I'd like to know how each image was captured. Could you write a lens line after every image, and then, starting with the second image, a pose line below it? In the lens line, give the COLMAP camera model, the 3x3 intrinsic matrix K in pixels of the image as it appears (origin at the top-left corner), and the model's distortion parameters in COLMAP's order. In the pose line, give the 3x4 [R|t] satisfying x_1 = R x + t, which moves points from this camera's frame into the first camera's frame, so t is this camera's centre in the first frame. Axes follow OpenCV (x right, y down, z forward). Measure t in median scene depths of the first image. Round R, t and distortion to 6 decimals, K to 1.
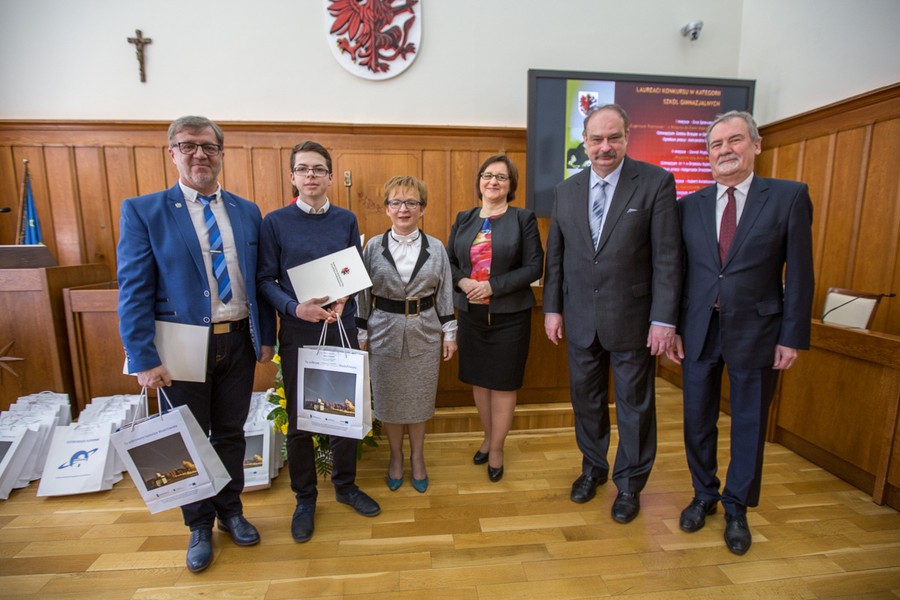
lens RADIAL K [[454.0, 0, 448.3], [0, 454.0, 295.0], [0, 0, 1]] dist [-0.031093, 0.010002]
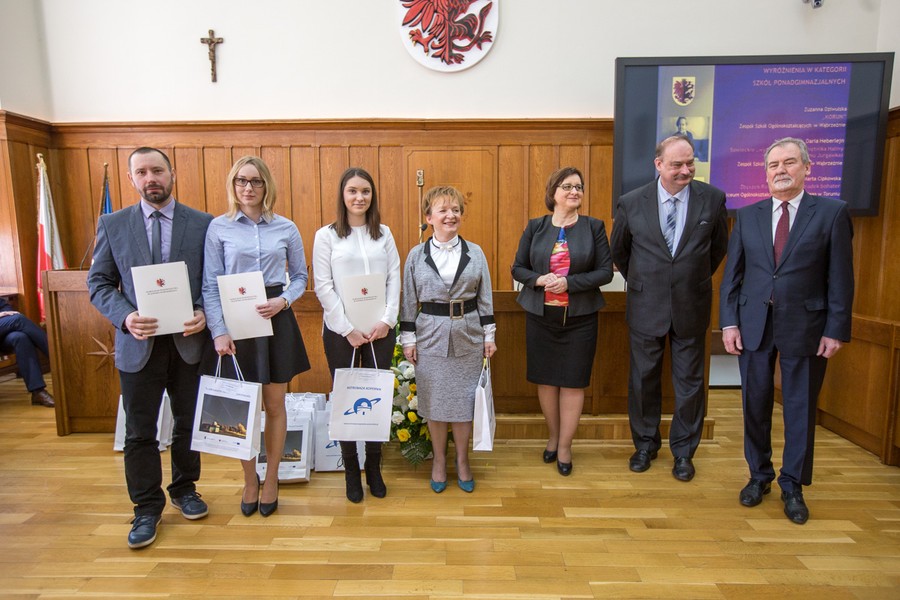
lens RADIAL K [[572.7, 0, 447.0], [0, 572.7, 294.1], [0, 0, 1]] dist [-0.008292, 0.015676]
pose [[0.992997, 0.009462, -0.117762, -0.022972], [-0.012576, 0.999590, -0.025727, 0.016308], [0.117471, 0.027028, 0.992708, -0.183173]]
